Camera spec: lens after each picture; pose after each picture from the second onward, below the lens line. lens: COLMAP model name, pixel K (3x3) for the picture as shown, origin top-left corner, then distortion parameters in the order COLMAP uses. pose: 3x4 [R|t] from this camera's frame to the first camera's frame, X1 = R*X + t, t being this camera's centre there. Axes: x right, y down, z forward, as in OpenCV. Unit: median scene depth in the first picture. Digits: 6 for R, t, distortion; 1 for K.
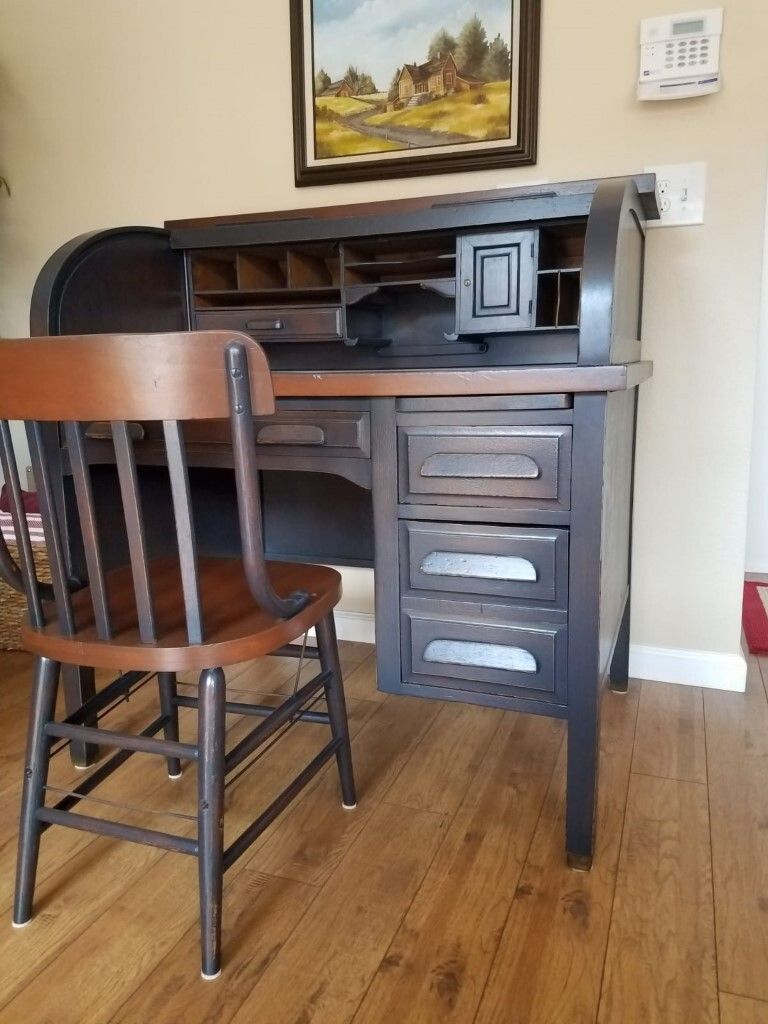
lens RADIAL K [[793.5, 0, 384.0], [0, 793.5, 512.0], [0, 0, 1]] dist [0.042911, -0.062309]
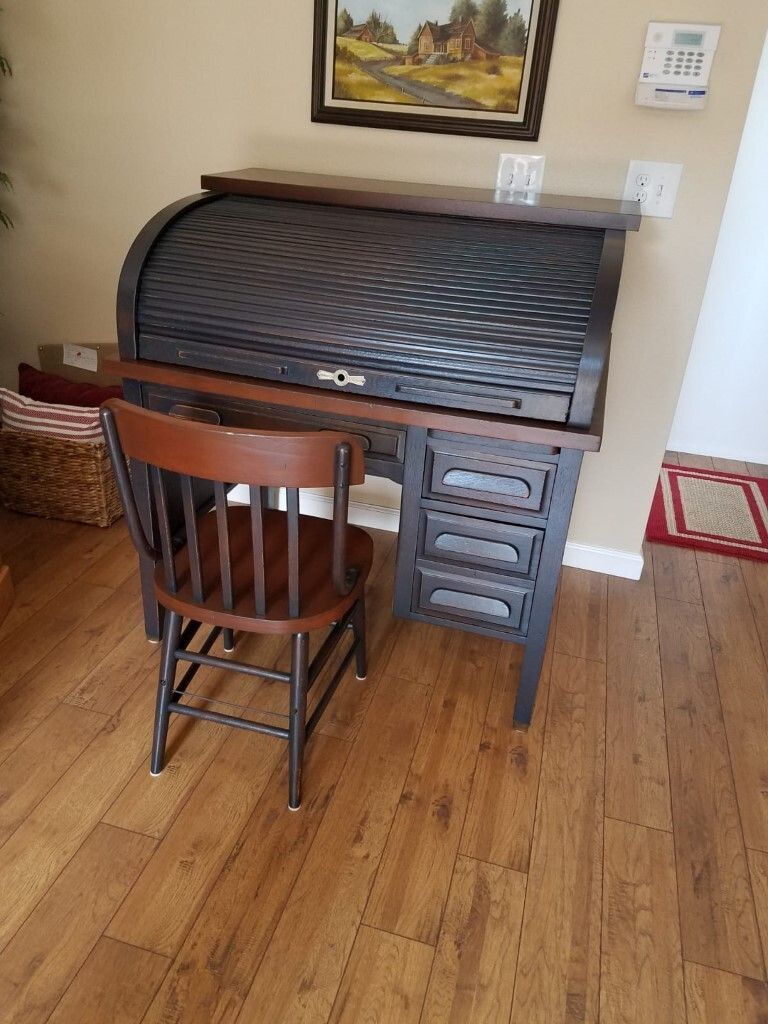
lens RADIAL K [[778.2, 0, 376.0], [0, 778.2, 503.1], [0, 0, 1]] dist [0.119171, -0.152761]
pose [[0.993389, 0.031409, 0.110417, -0.153800], [-0.062188, 0.955724, 0.287620, -0.281752], [-0.096494, -0.292585, 0.951359, -0.201075]]
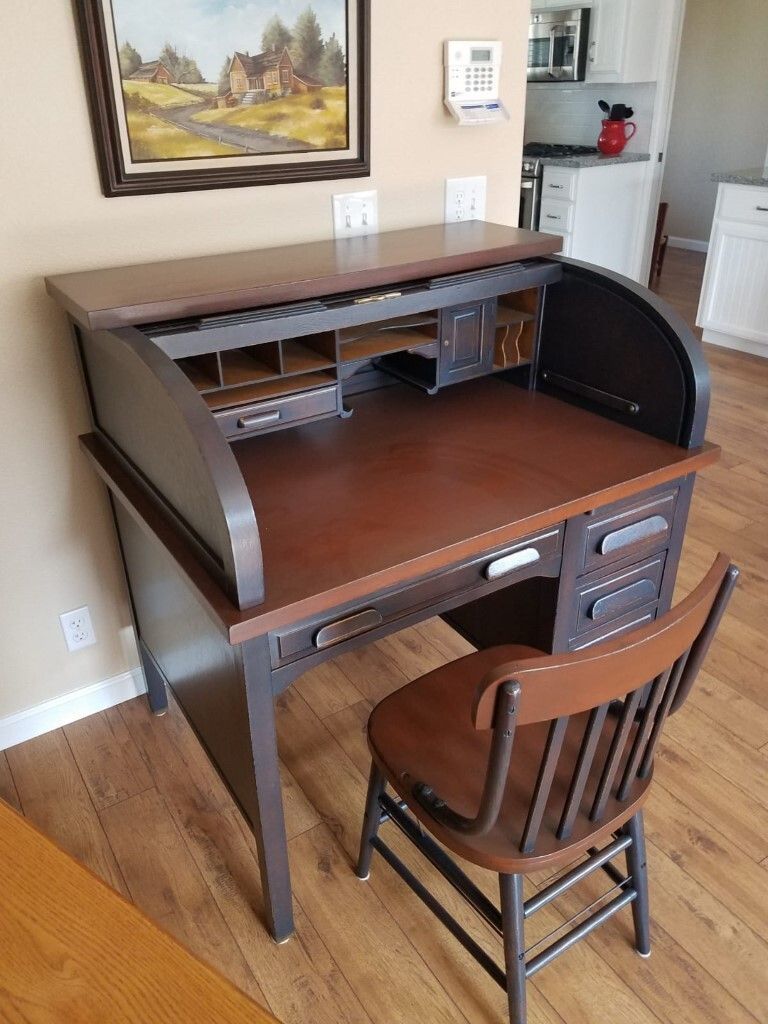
lens RADIAL K [[793.5, 0, 384.0], [0, 793.5, 512.0], [0, 0, 1]] dist [0.042911, -0.062309]
pose [[0.596555, -0.377721, 0.708130, -0.739957], [0.160844, 0.920693, 0.355602, -0.438265], [-0.786289, -0.098238, 0.609999, 0.359363]]
